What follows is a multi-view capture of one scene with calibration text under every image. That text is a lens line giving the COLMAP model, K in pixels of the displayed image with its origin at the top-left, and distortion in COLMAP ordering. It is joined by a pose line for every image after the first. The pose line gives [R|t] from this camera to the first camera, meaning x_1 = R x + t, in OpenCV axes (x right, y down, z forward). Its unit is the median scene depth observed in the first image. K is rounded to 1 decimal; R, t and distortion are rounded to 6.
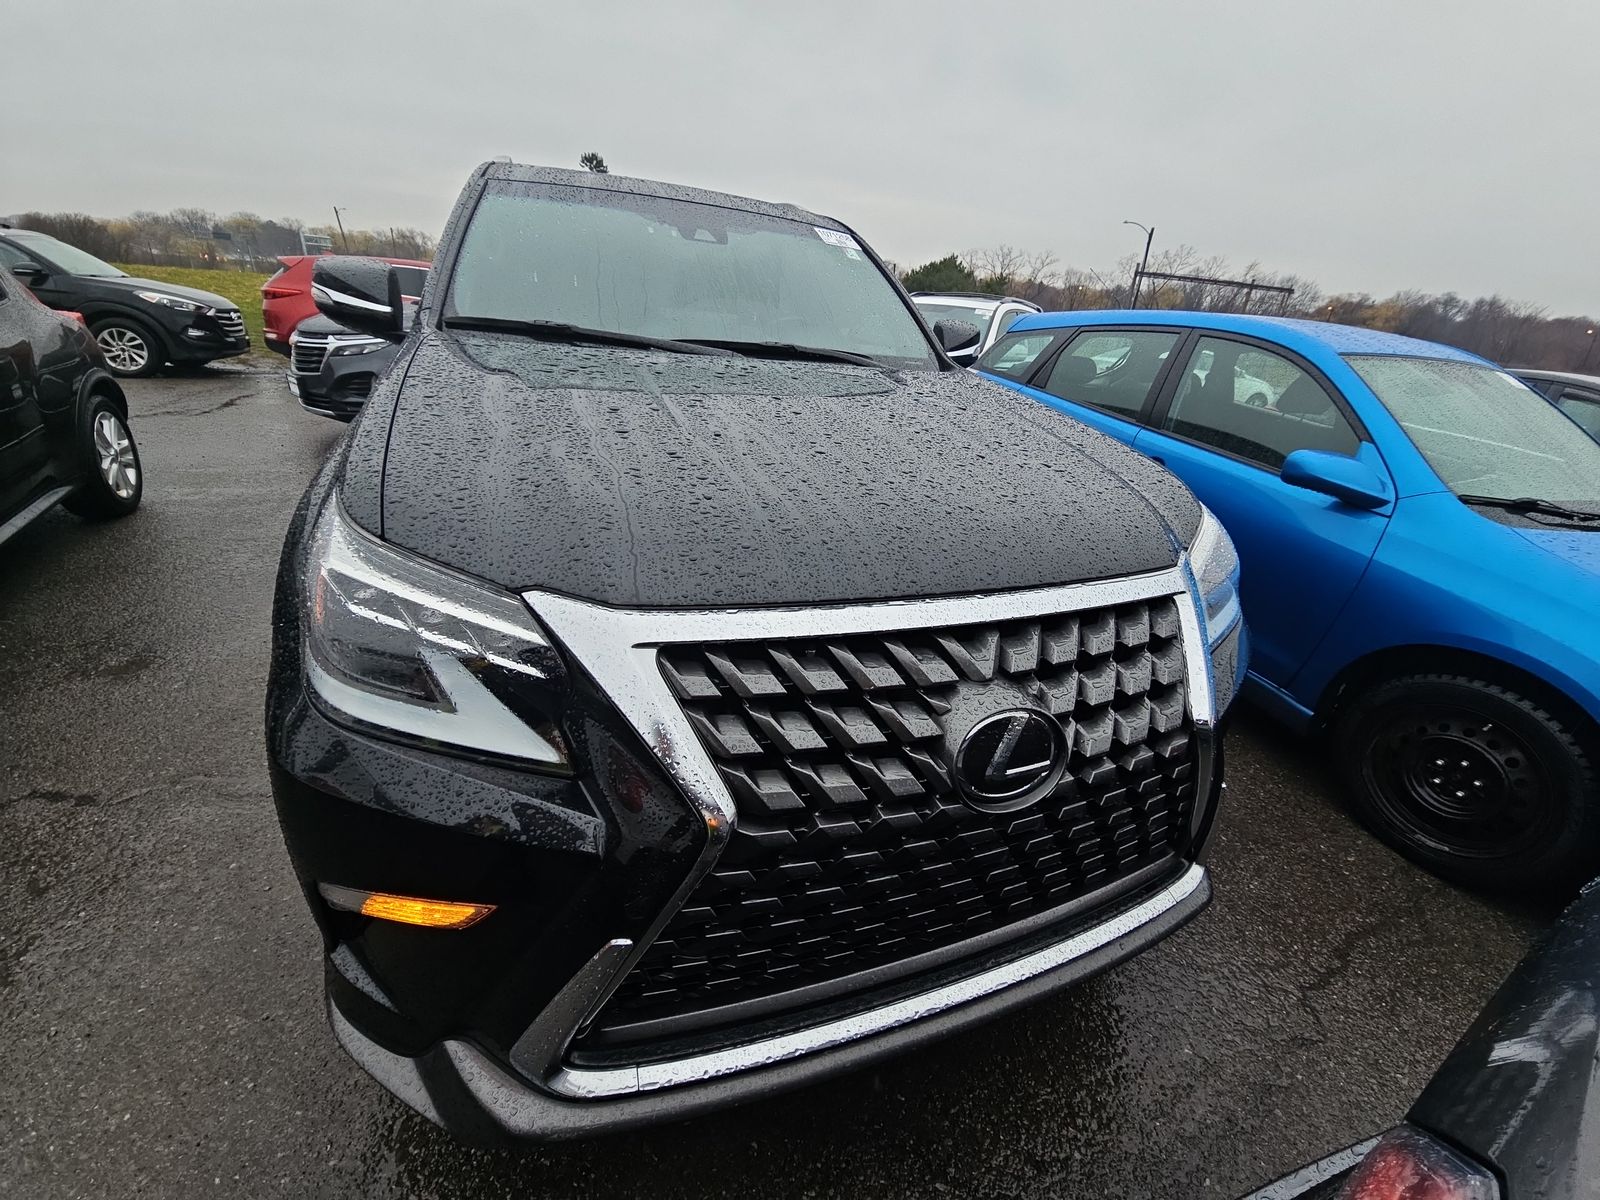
lens RADIAL K [[677.7, 0, 803.9], [0, 677.7, 602.3], [0, 0, 1]] dist [0.000476, -0.000105]
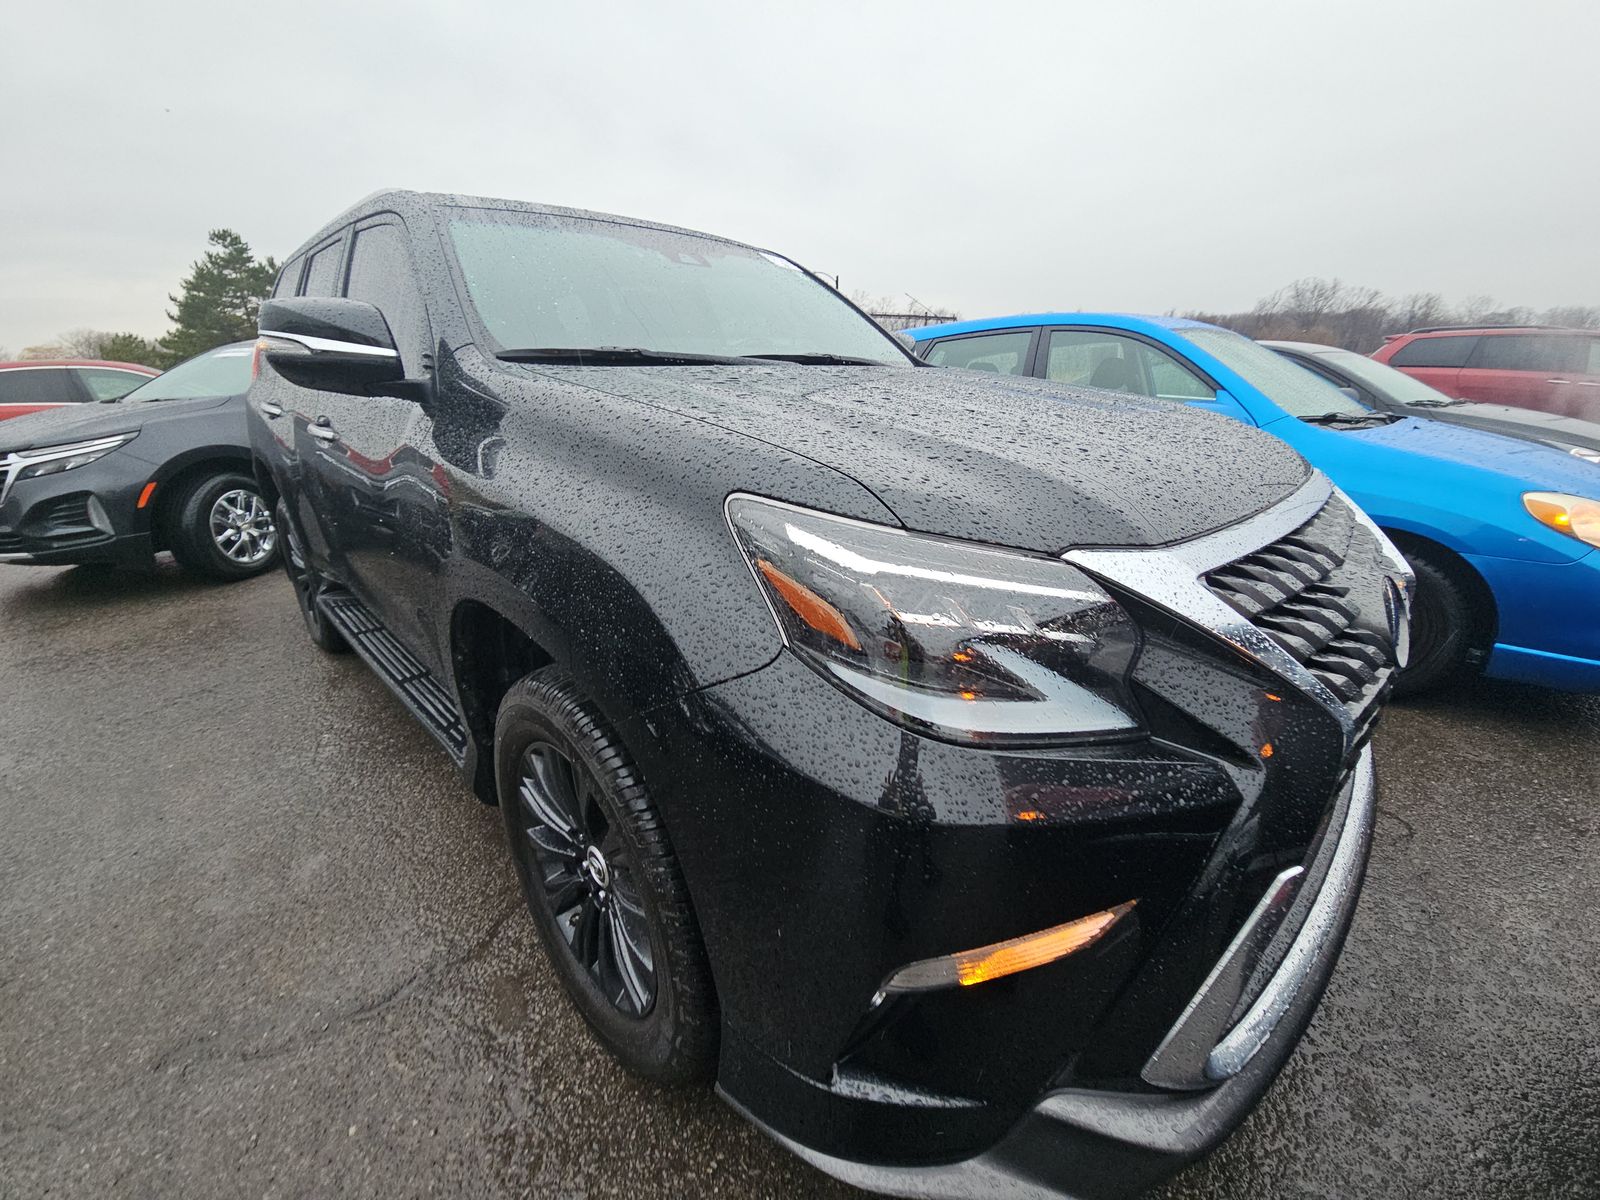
lens RADIAL K [[677.7, 0, 803.9], [0, 677.7, 602.3], [0, 0, 1]] dist [0.000476, -0.000105]
pose [[0.910922, -0.222896, 0.347186, -1.007665], [0.248301, 0.968222, -0.029868, -0.011208], [-0.329496, 0.113414, 0.937321, 0.247967]]
